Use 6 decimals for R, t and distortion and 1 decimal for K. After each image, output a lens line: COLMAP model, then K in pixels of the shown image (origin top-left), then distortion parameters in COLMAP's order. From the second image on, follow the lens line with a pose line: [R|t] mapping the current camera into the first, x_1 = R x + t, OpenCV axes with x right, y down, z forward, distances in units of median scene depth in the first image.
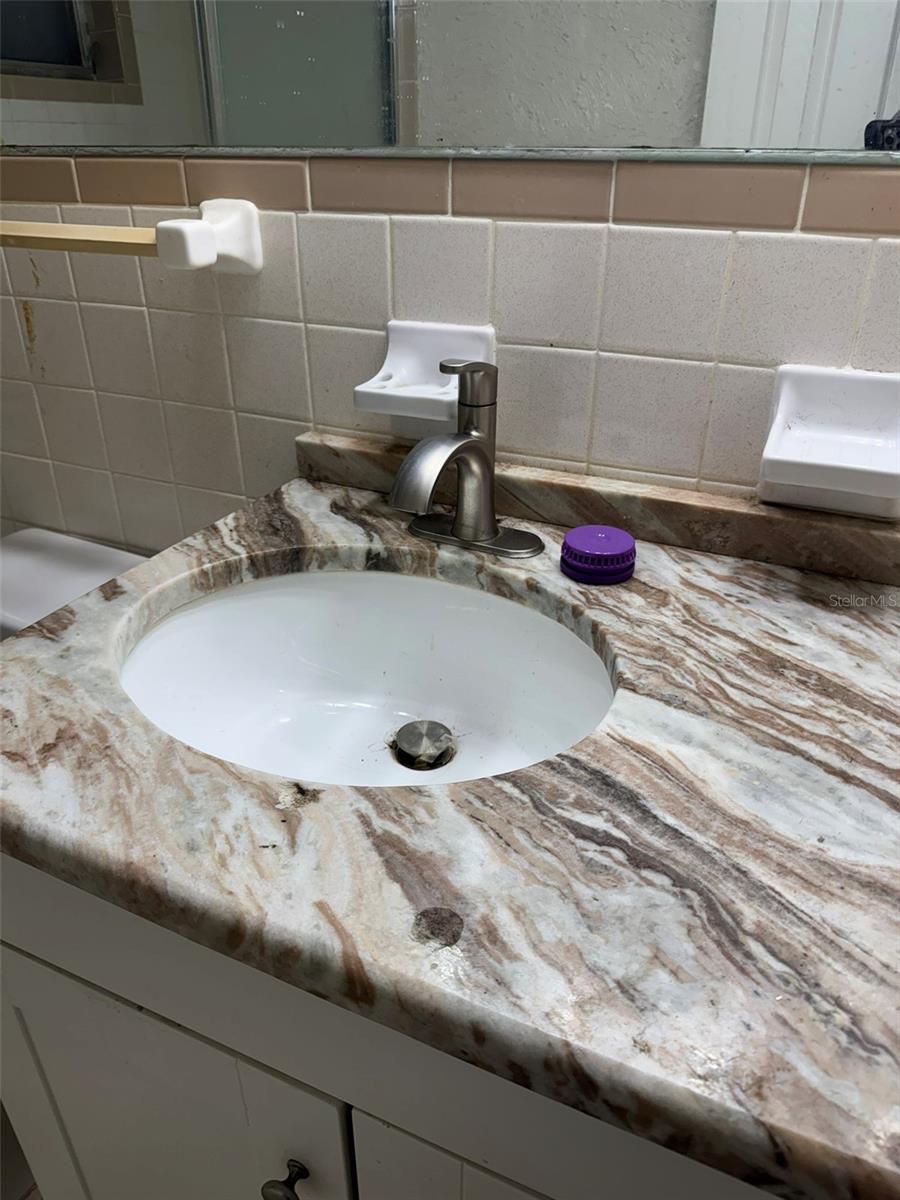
lens RADIAL K [[847.3, 0, 440.5], [0, 847.3, 588.0], [0, 0, 1]] dist [0.043350, -0.057540]
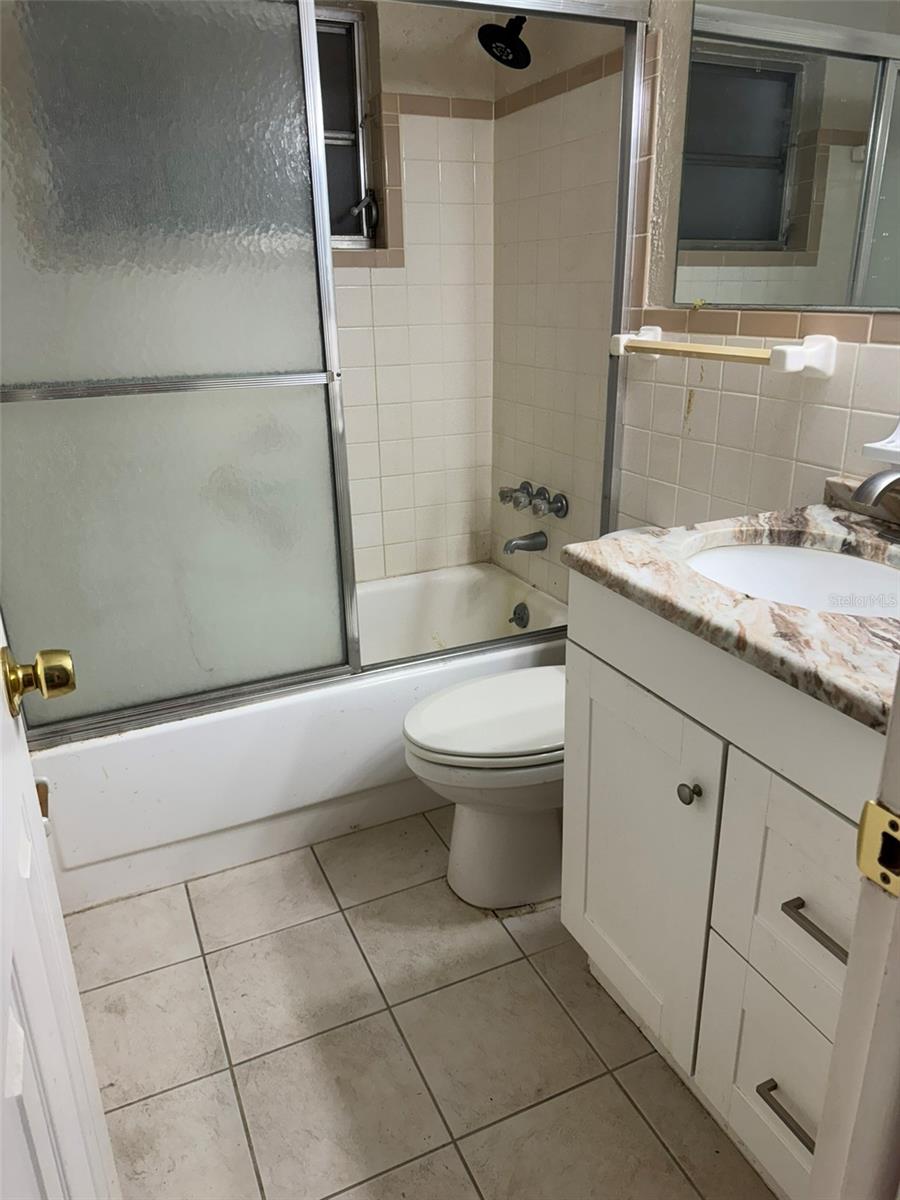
lens RADIAL K [[847.3, 0, 440.5], [0, 847.3, 588.0], [0, 0, 1]] dist [0.043350, -0.057540]
pose [[0.754144, 0.209984, -0.622233, 0.371047], [-0.292688, 0.955665, -0.032230, 0.326661], [0.587879, 0.206426, 0.782168, -0.724767]]
